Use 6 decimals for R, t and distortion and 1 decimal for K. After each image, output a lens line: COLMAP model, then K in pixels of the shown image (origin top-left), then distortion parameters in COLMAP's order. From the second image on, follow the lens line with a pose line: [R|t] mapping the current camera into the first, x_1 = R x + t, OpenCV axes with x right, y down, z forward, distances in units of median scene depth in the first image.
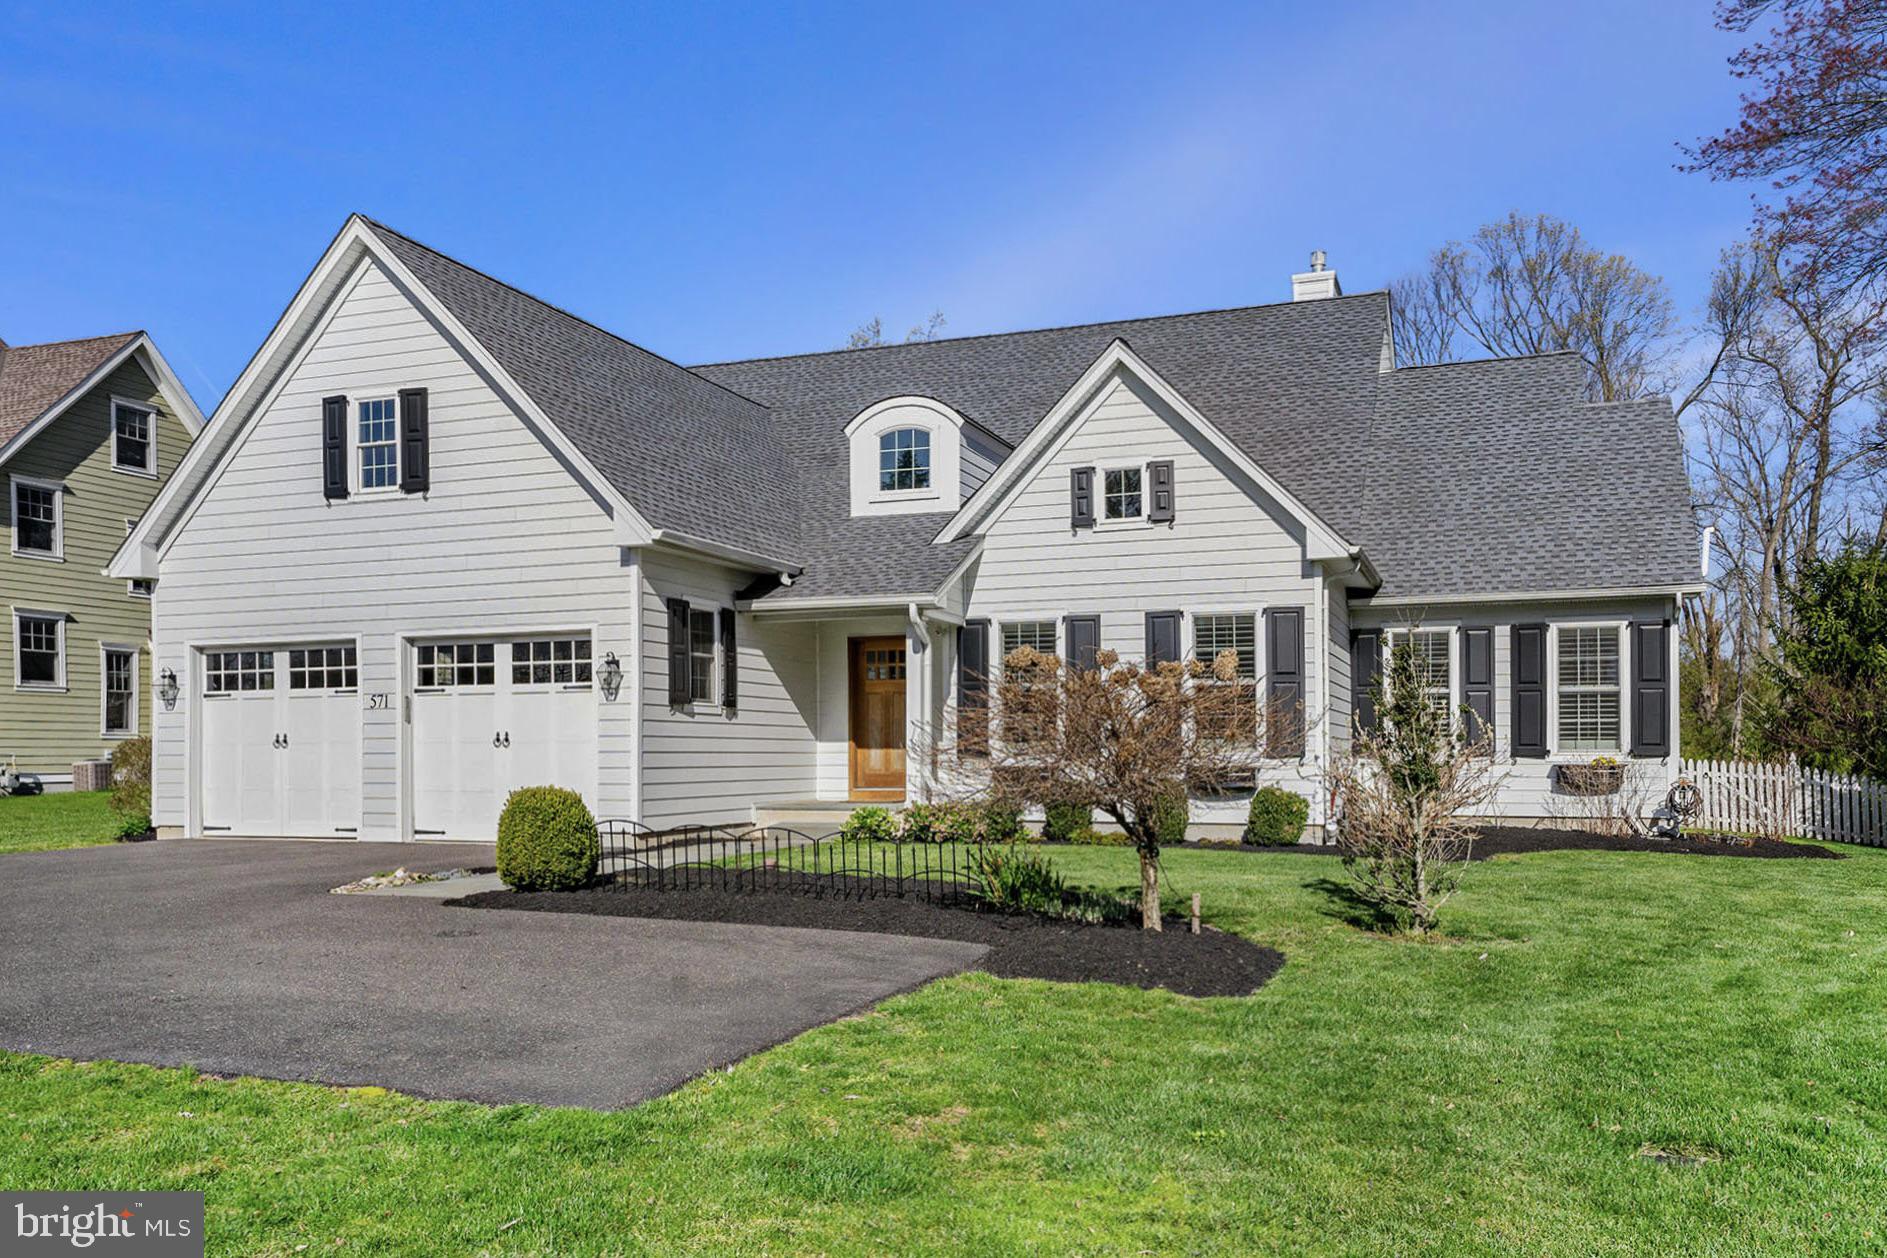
lens RADIAL K [[1521.1, 0, 940.5], [0, 1521.1, 659.8], [0, 0, 1]] dist [0.030747, 0.007033]
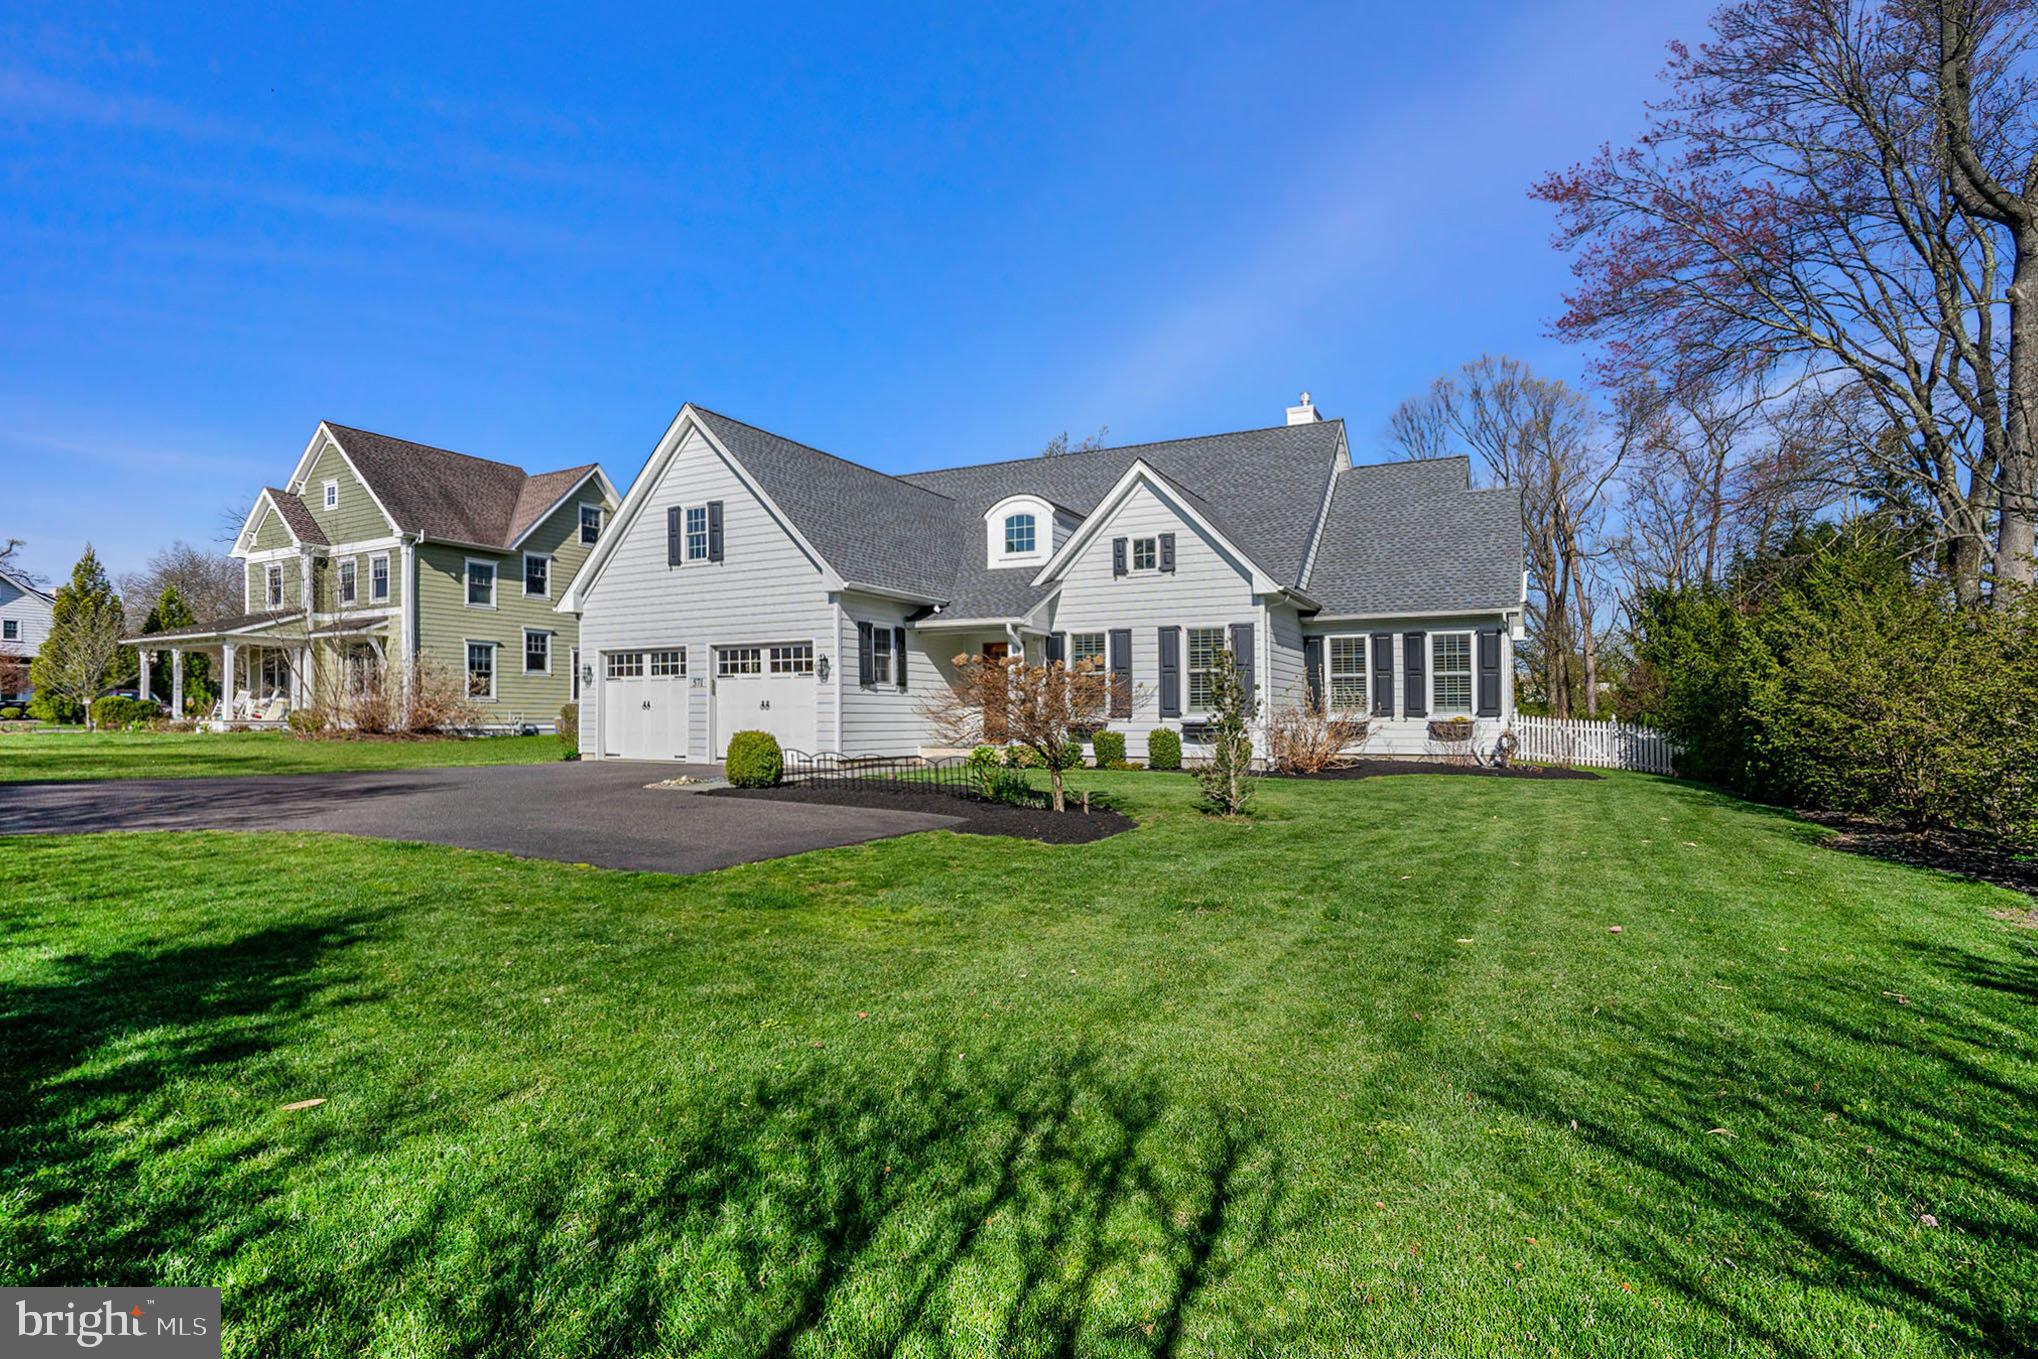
lens RADIAL K [[1010.4, 0, 1014.8], [0, 1010.4, 668.9], [0, 0, 1]] dist [-0.069055, 0.041526]
pose [[0.994284, -0.002283, -0.106745, 0.103397], [0.003912, 0.999879, 0.015053, -0.003843], [0.106697, -0.015385, 0.994173, -0.086323]]
